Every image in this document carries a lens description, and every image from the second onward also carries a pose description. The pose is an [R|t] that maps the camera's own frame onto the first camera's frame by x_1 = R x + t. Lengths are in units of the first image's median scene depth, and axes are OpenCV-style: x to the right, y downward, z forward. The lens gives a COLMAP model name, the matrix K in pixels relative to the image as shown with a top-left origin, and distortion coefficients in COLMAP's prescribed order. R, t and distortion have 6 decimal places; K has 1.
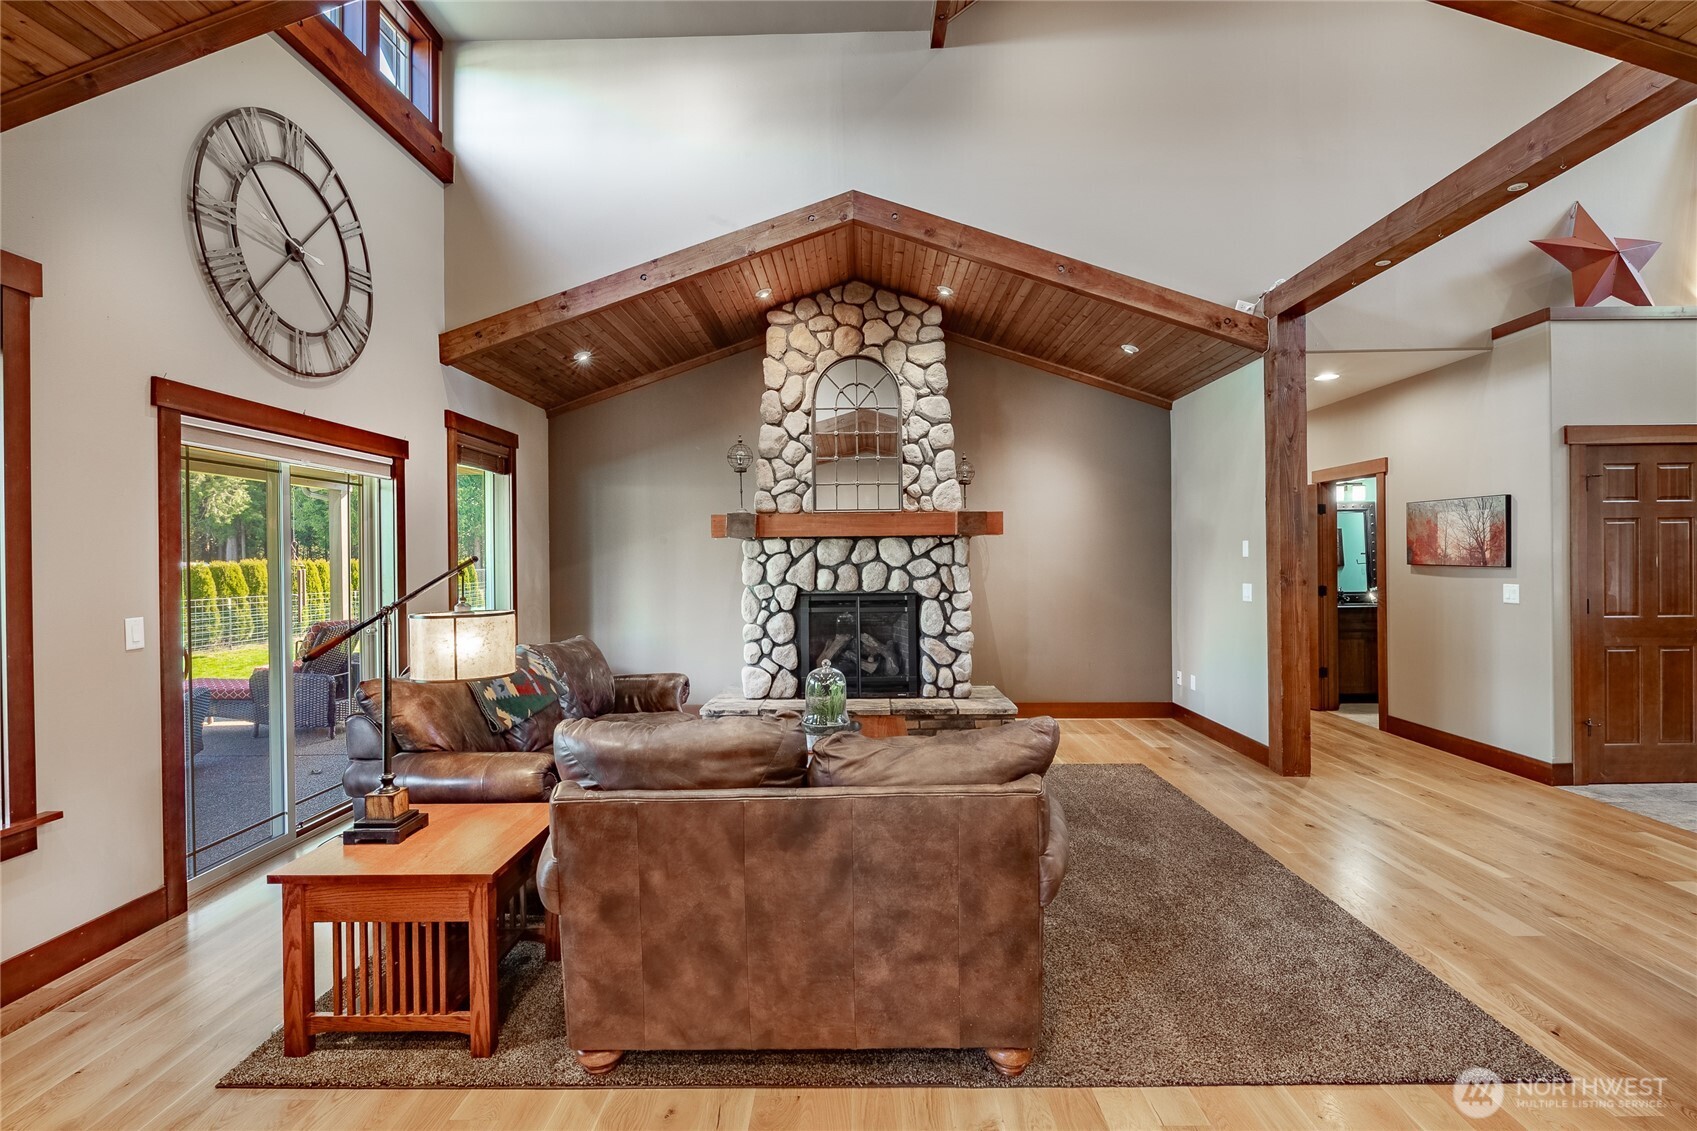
lens RADIAL K [[790.4, 0, 850.7], [0, 790.4, 564.6], [0, 0, 1]] dist [0.000598, 0.000026]
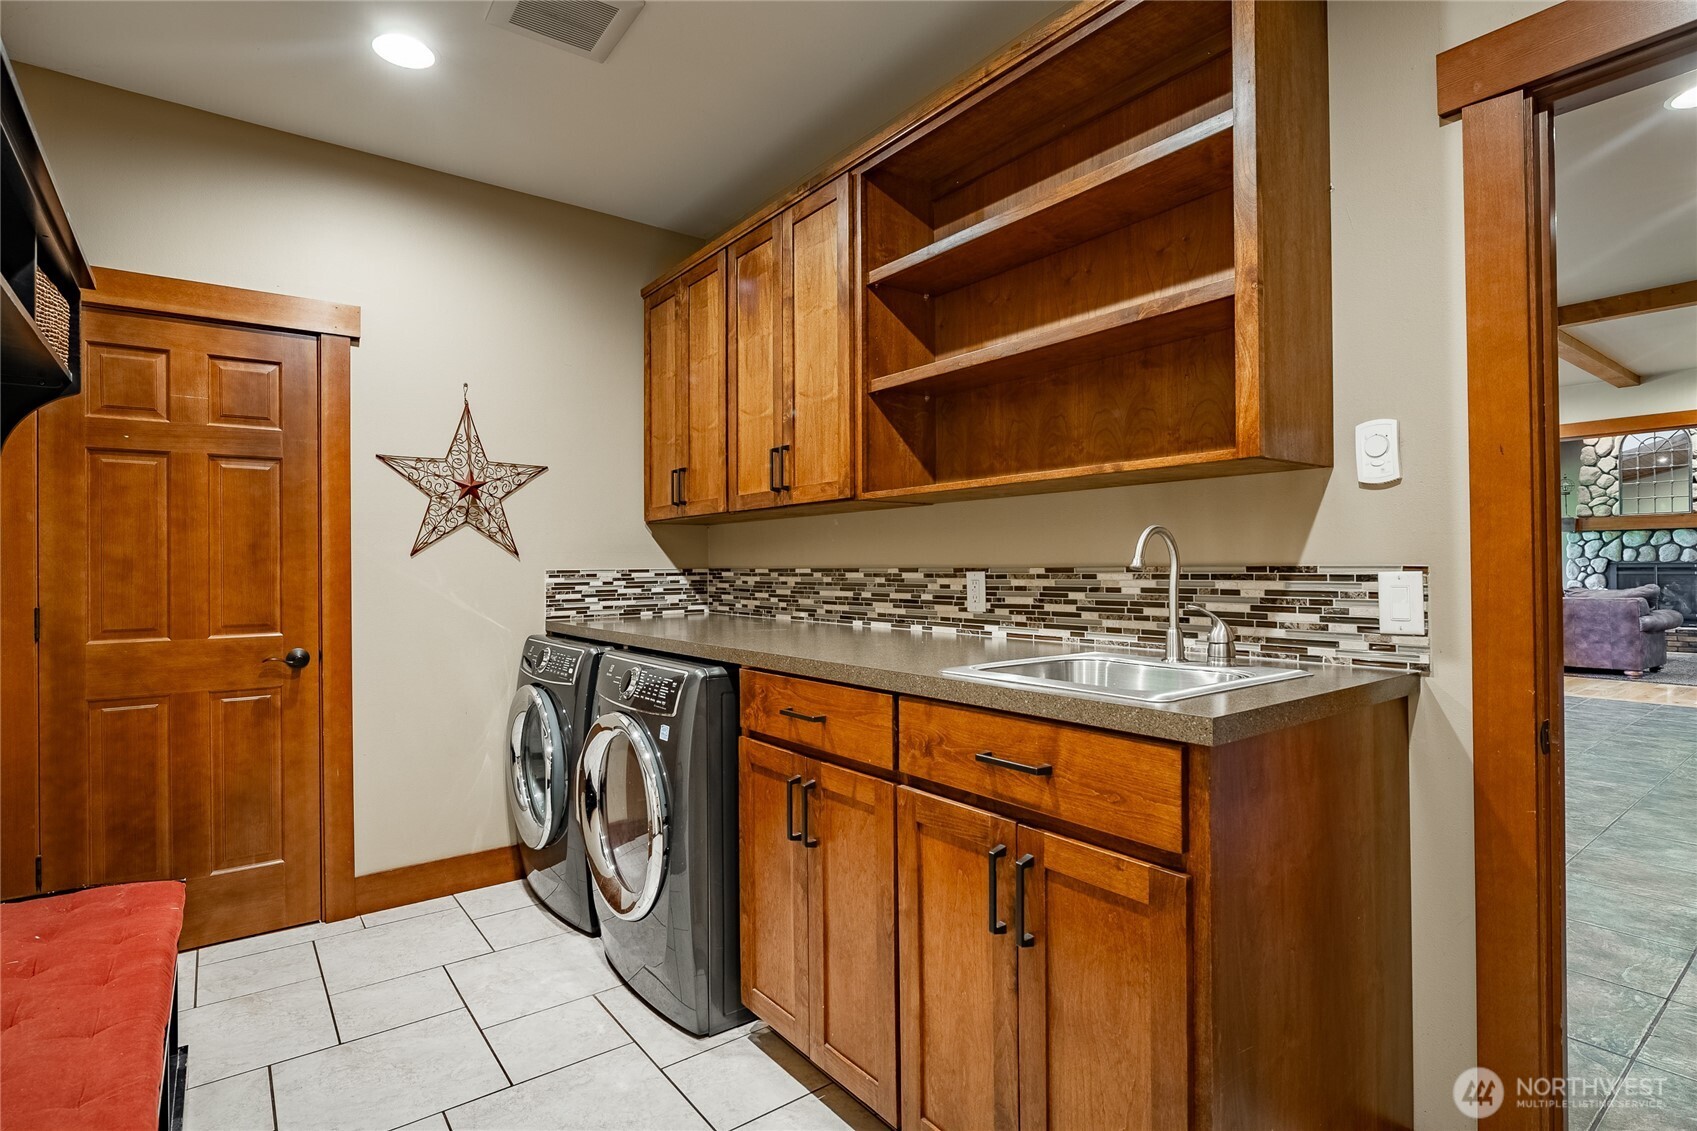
lens RADIAL K [[837.6, 0, 850.4], [0, 837.6, 561.4], [0, 0, 1]] dist [-0.002794, -0.000333]
pose [[0.625172, -0.000426, -0.780487, 0.323009], [0.000184, 1.000000, -0.000399, 0.033682], [0.780487, 0.000106, 0.625172, -1.433854]]
